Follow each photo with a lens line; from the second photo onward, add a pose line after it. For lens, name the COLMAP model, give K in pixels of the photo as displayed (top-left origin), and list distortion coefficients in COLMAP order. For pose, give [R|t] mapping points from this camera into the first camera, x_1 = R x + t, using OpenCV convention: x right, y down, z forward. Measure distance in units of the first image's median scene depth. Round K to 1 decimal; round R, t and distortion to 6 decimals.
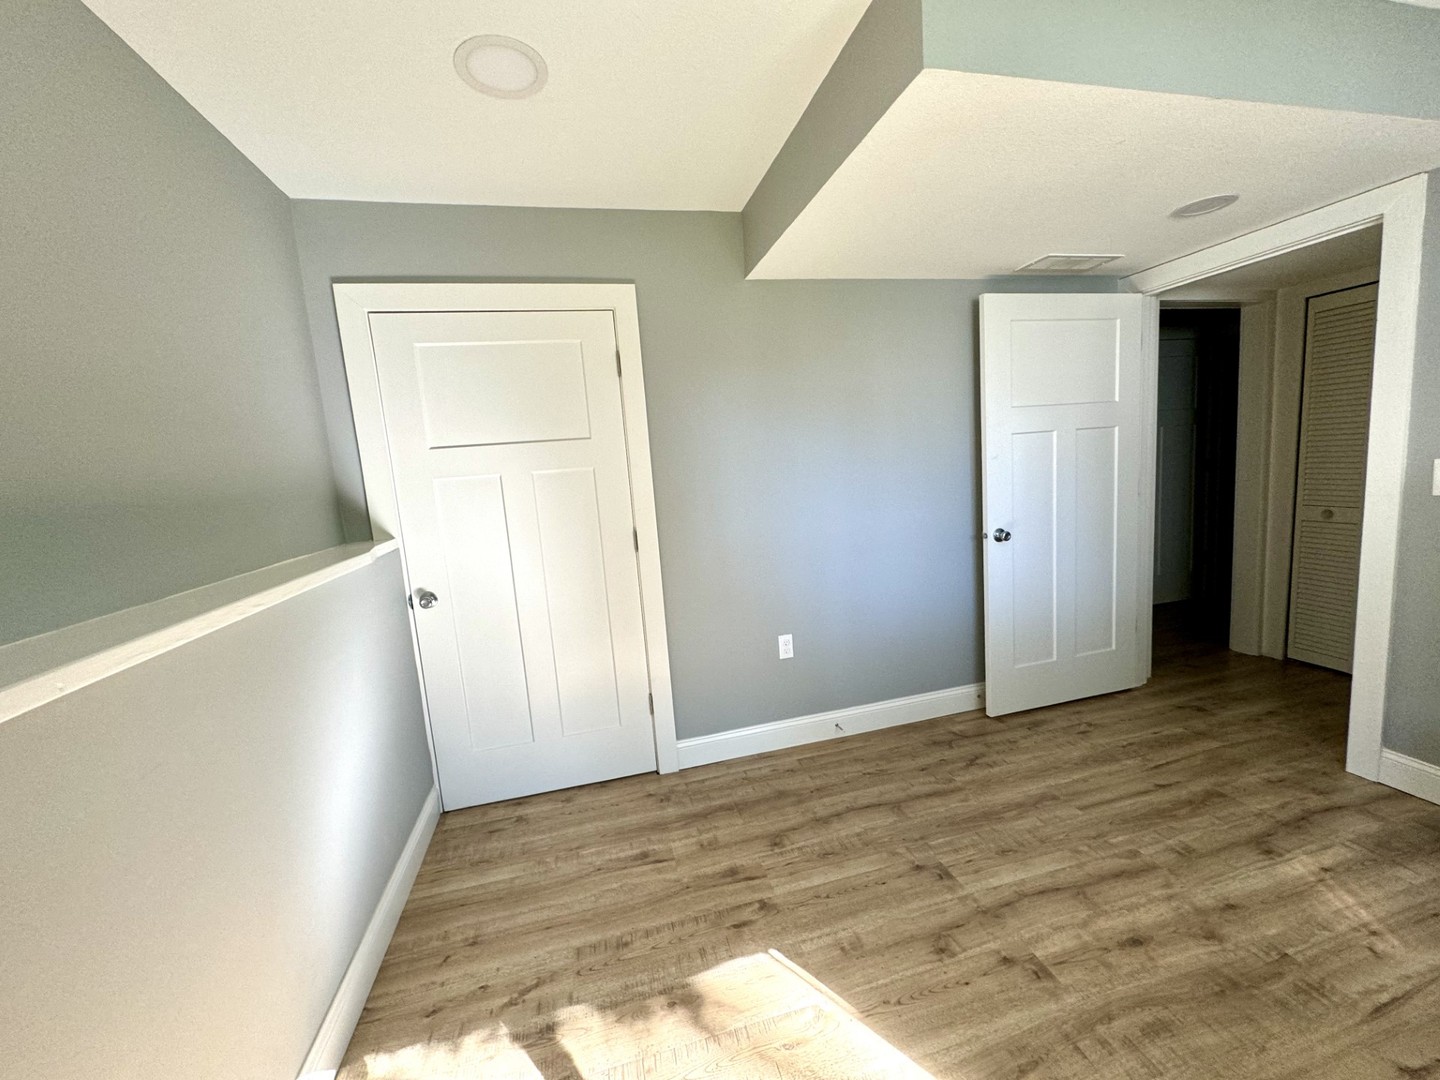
lens RADIAL K [[575.0, 0, 715.1], [0, 575.0, 534.0], [0, 0, 1]] dist [-0.001668, 0.000473]
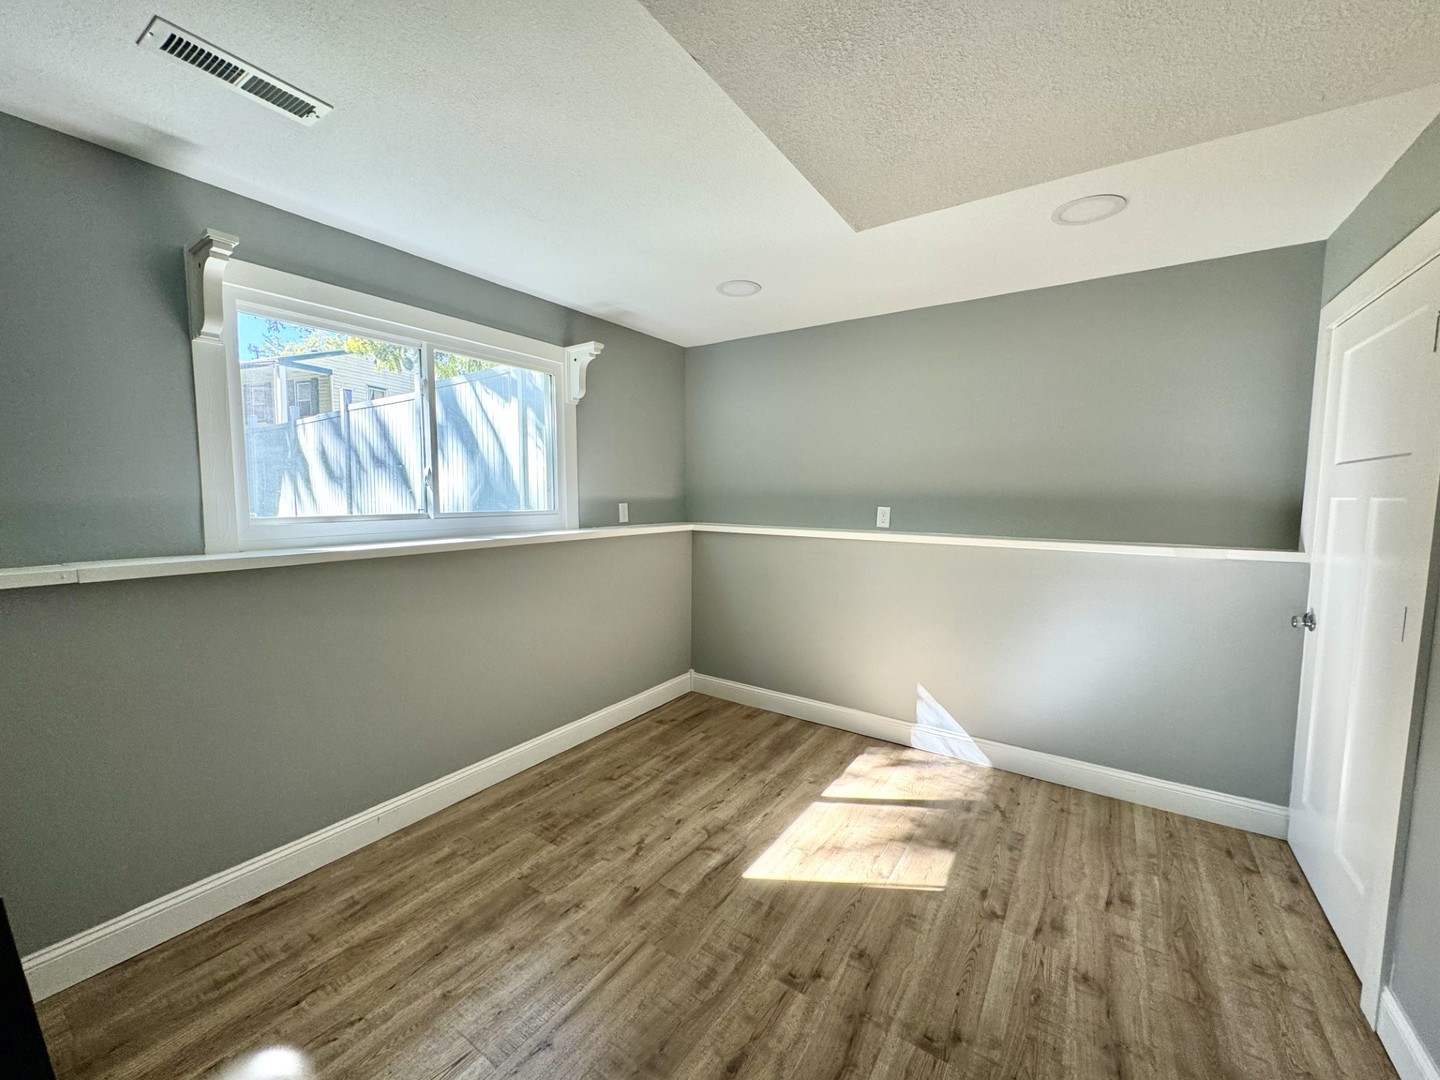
lens RADIAL K [[575.0, 0, 711.3], [0, 575.0, 544.4], [0, 0, 1]] dist [-0.001668, 0.000473]
pose [[-0.747607, 0.125577, -0.652161, 1.154886], [-0.035284, 0.973065, 0.227816, -0.261290], [0.663203, 0.193328, -0.723039, 1.368090]]
